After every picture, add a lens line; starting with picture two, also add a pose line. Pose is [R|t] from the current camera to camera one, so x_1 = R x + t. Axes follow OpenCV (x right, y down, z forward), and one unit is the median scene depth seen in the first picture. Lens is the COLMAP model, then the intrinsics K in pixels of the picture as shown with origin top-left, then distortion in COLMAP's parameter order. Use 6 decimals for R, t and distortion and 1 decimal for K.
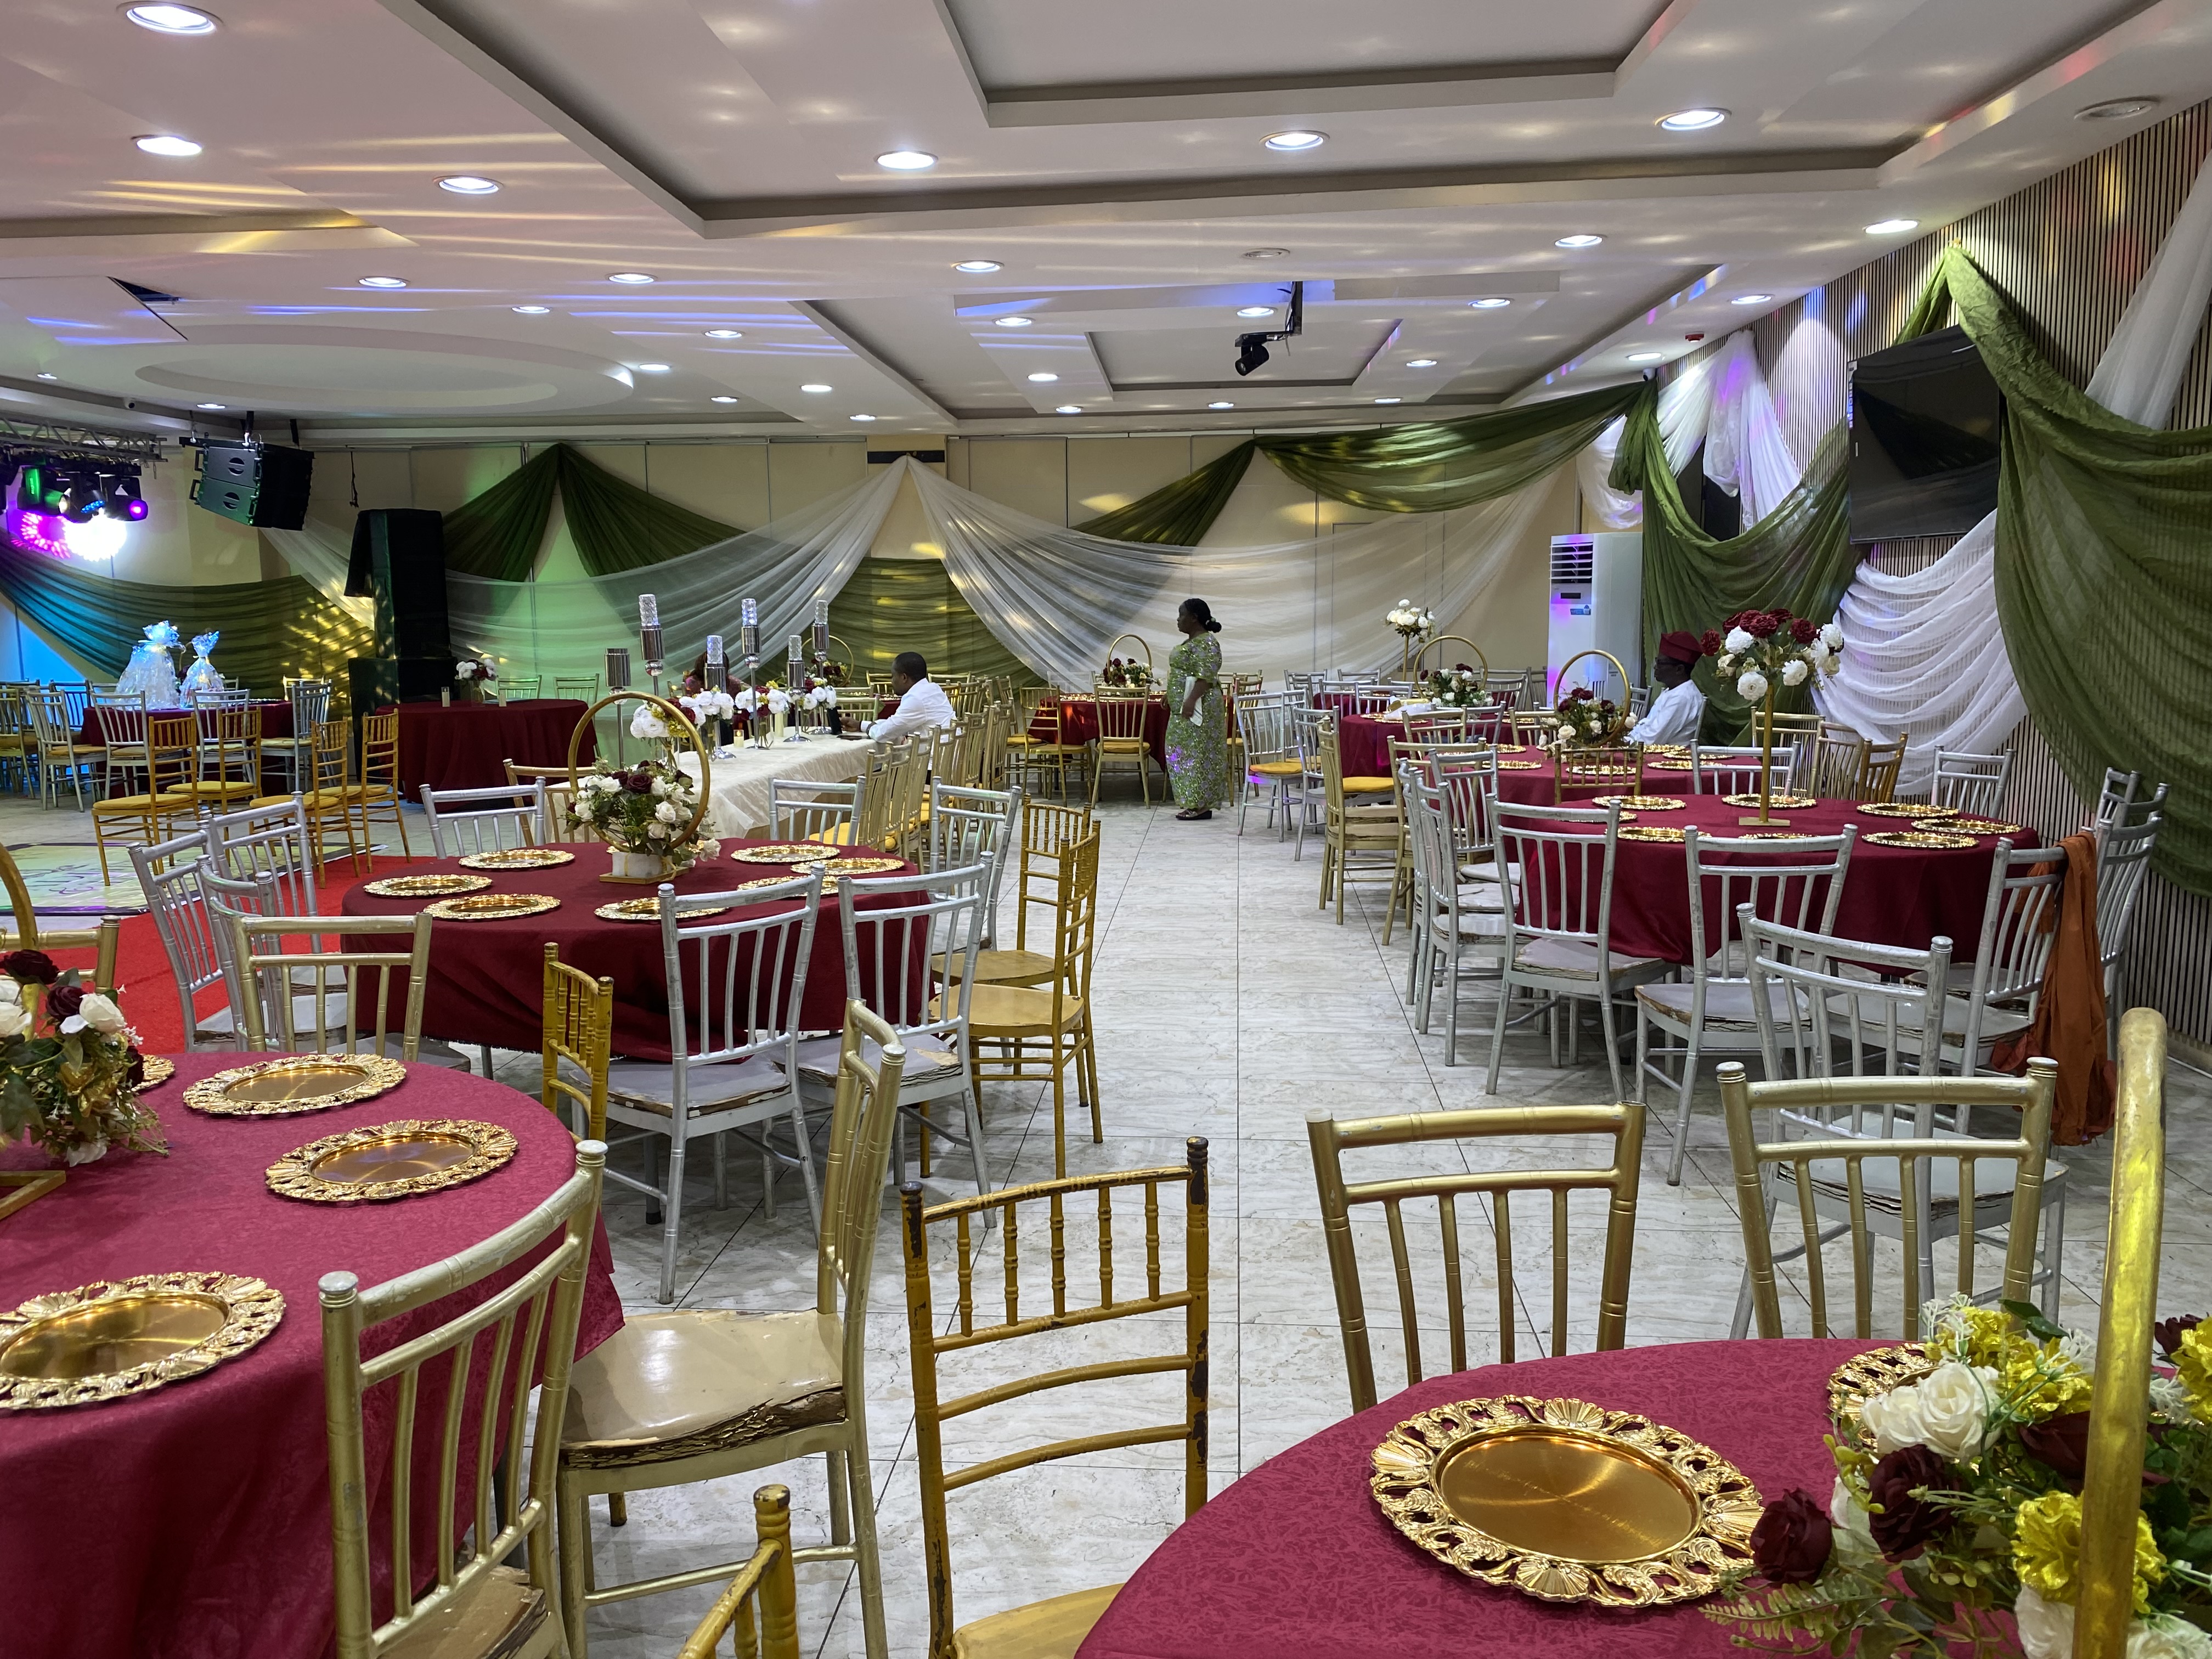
lens RADIAL K [[1746.3, 0, 1106.0], [0, 1746.3, 829.5], [0, 0, 1]] dist [0.070349, -0.101532]
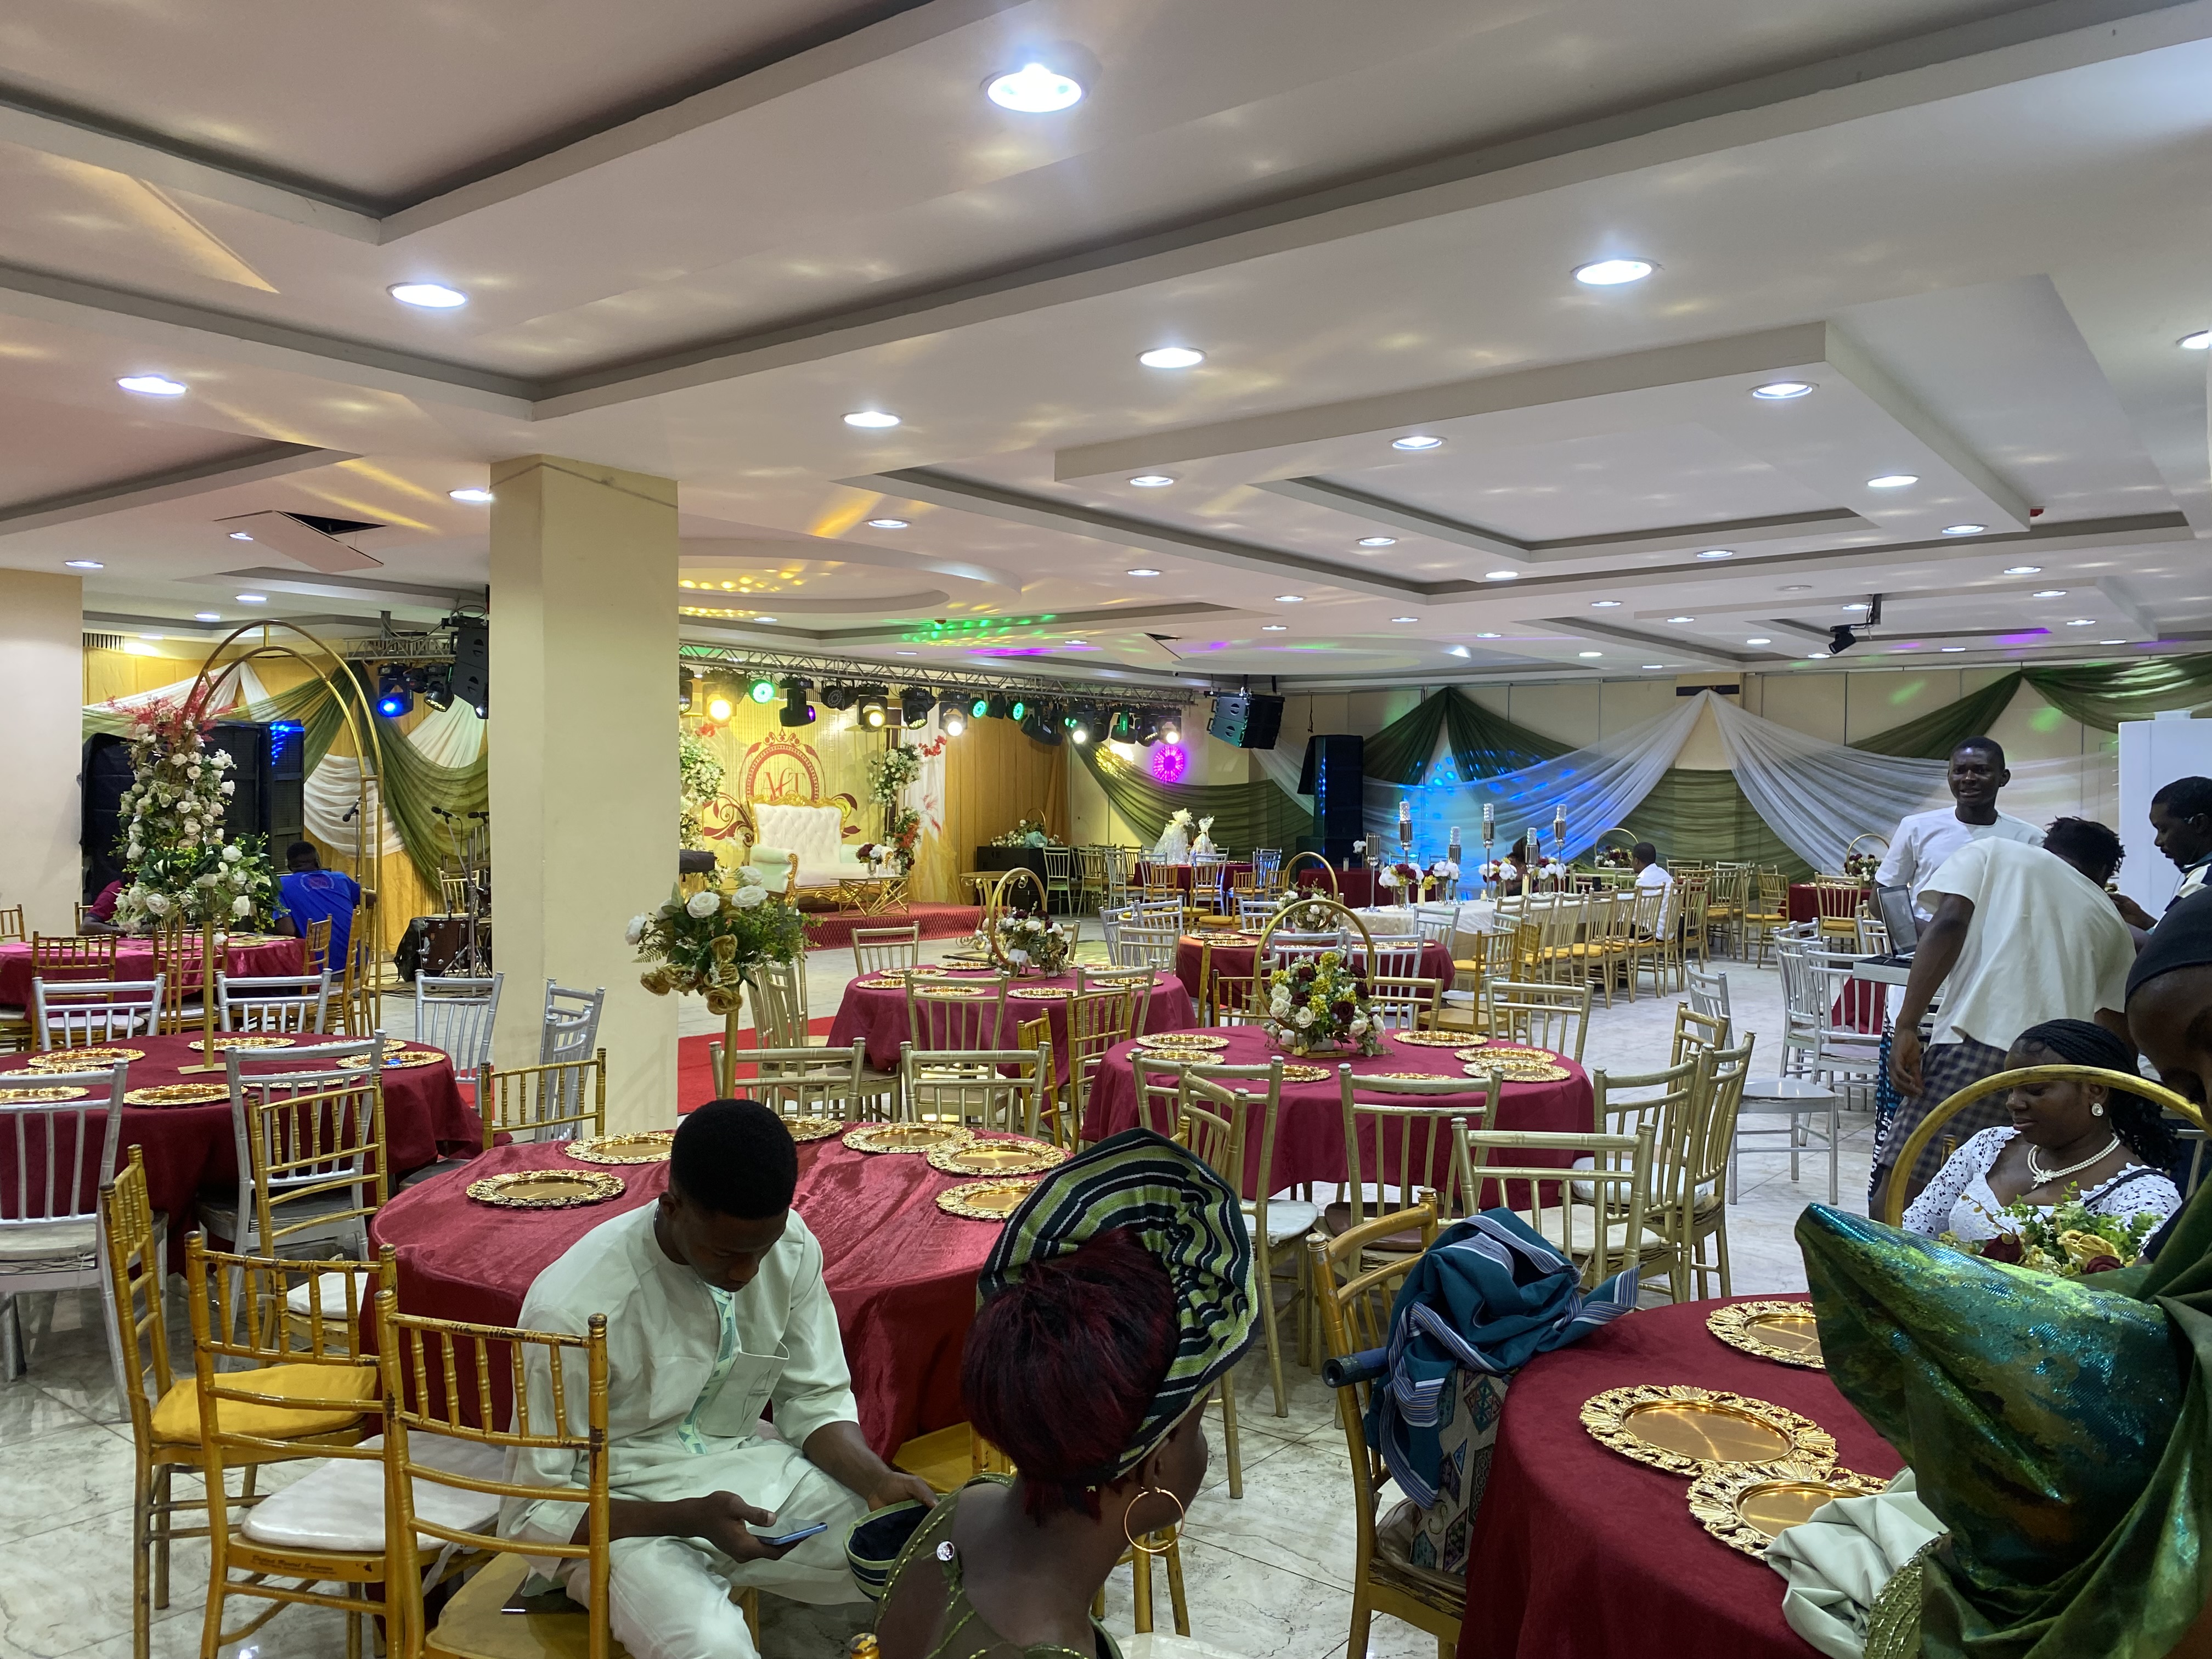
lens RADIAL K [[1789.2, 0, 1106.0], [0, 1789.2, 829.5], [0, 0, 1]] dist [-0.005705, 0.000299]
pose [[0.841662, 0.028100, -0.539273, 0.239836], [-0.085443, 0.992995, -0.081612, 0.031907], [0.533203, 0.114767, 0.838167, -0.328328]]
